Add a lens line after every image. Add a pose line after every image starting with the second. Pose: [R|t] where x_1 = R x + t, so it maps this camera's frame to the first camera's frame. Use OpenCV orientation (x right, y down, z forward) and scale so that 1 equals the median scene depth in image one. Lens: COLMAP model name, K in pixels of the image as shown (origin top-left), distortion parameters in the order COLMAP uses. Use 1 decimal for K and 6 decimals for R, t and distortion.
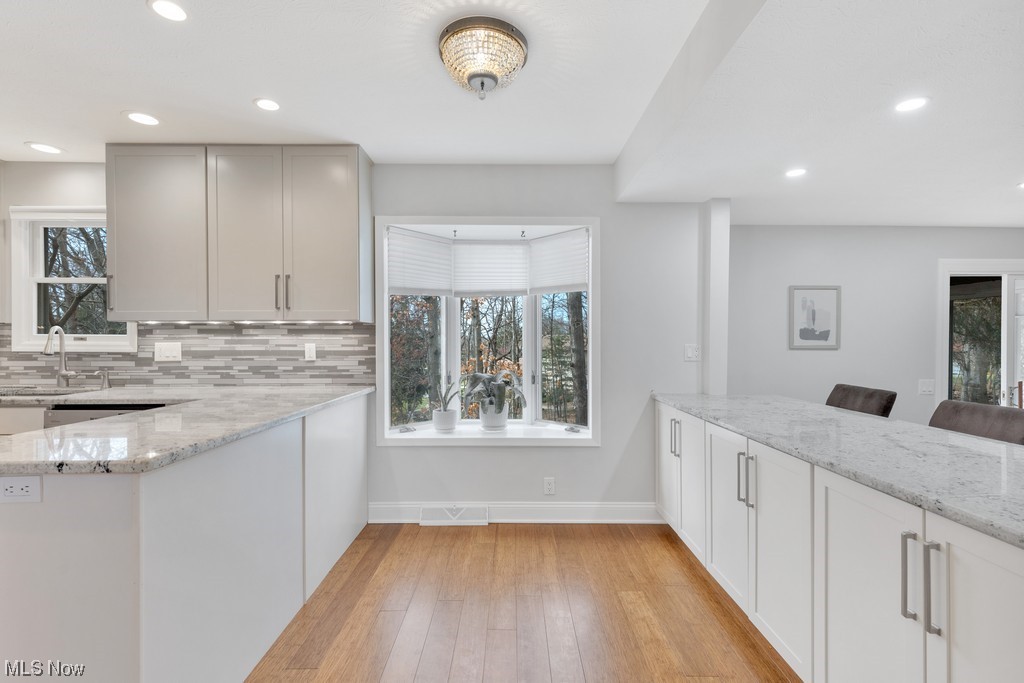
lens RADIAL K [[481.7, 0, 513.0], [0, 481.7, 345.5], [0, 0, 1]] dist [0.008817, -0.000441]
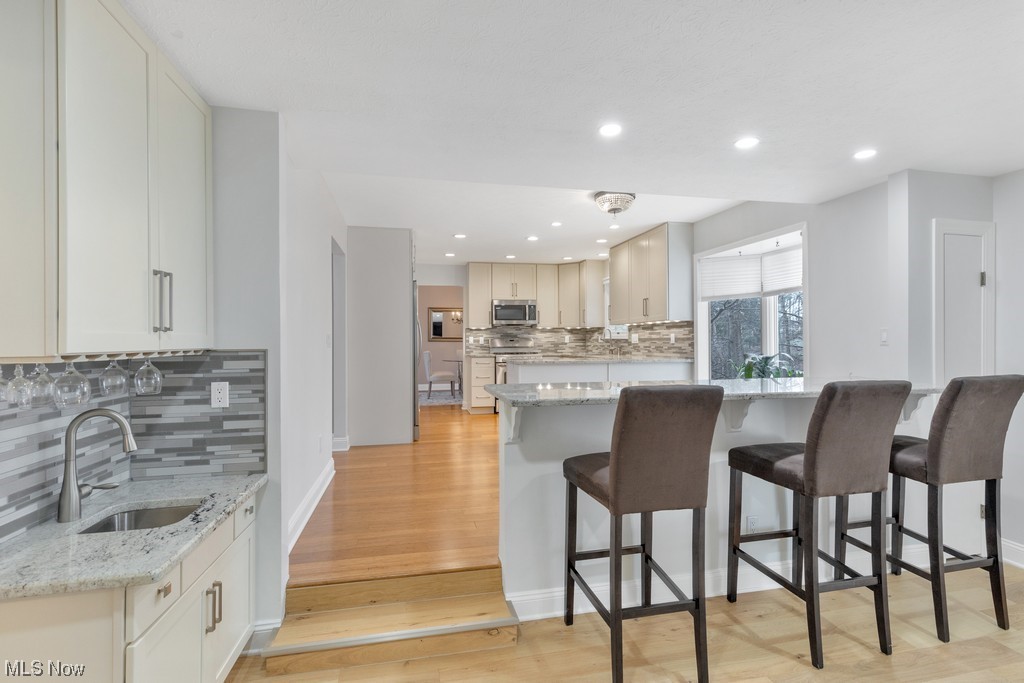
lens RADIAL K [[481.7, 0, 518.4], [0, 481.7, 342.6], [0, 0, 1]] dist [0.008817, -0.000441]
pose [[0.223074, 0.002059, -0.974799, 1.177208], [0.006561, 0.999972, 0.003614, 0.018299], [0.974779, -0.007201, 0.223054, 0.056376]]
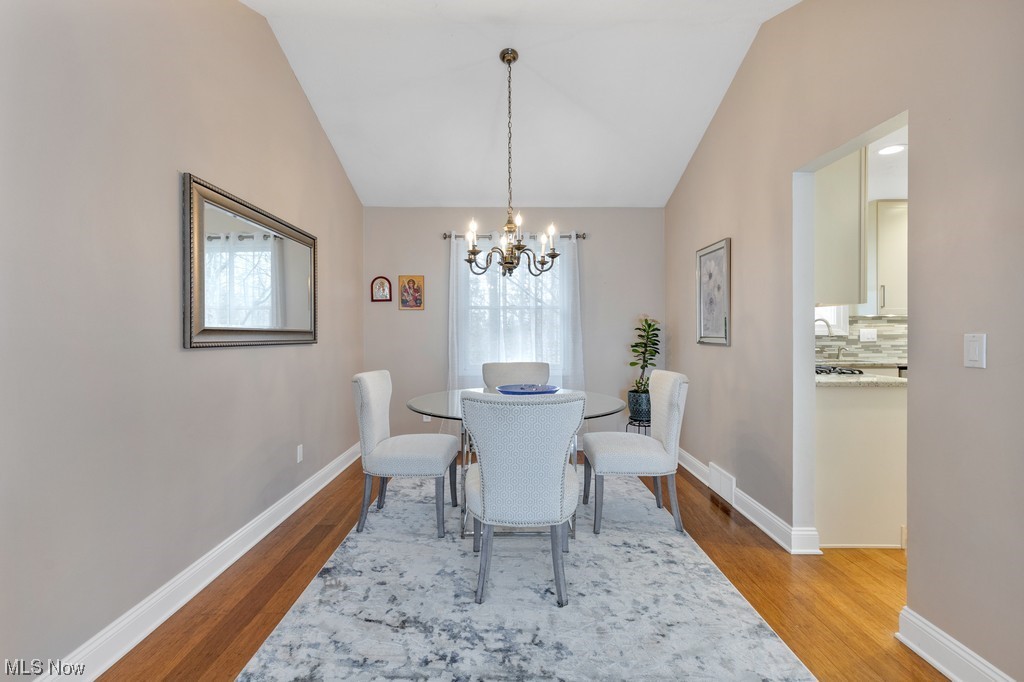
lens RADIAL K [[481.7, 0, 510.0], [0, 481.7, 338.9], [0, 0, 1]] dist [0.008817, -0.000441]
pose [[0.999984, -0.000876, 0.005613, -1.819988], [0.000823, 0.999954, 0.009545, 0.009434], [-0.005621, -0.009540, 0.999939, -0.482678]]
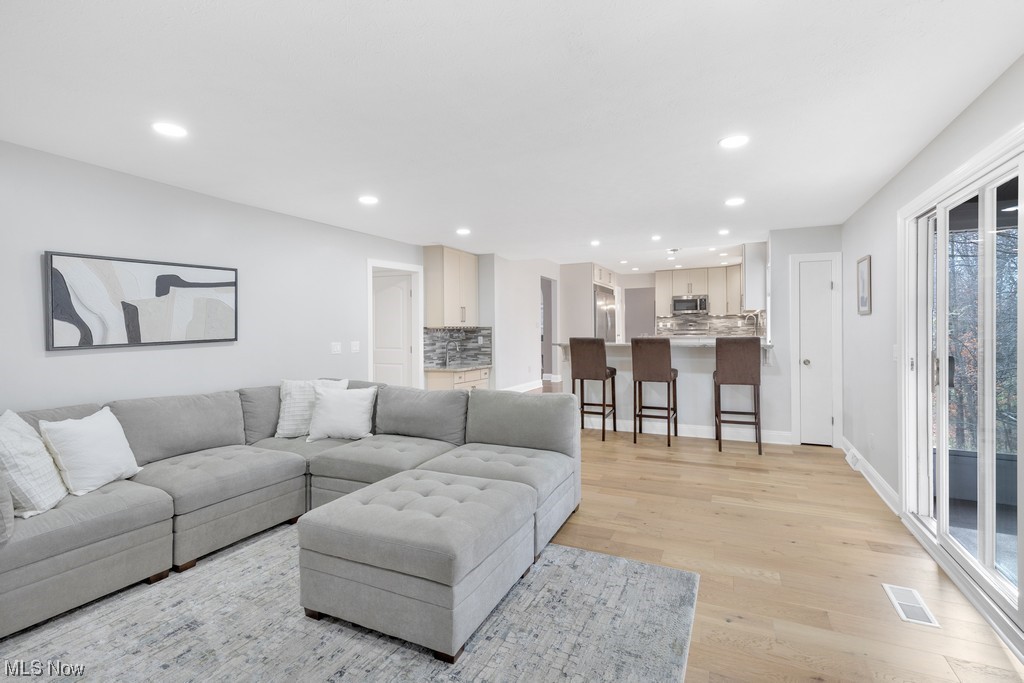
lens RADIAL K [[481.7, 0, 506.4], [0, 481.7, 333.3], [0, 0, 1]] dist [0.008817, -0.000441]
pose [[-0.429046, 0.008381, -0.903244, 2.385846], [0.008246, 0.999952, 0.005362, 0.045495], [0.903245, -0.005148, -0.429095, 0.860759]]
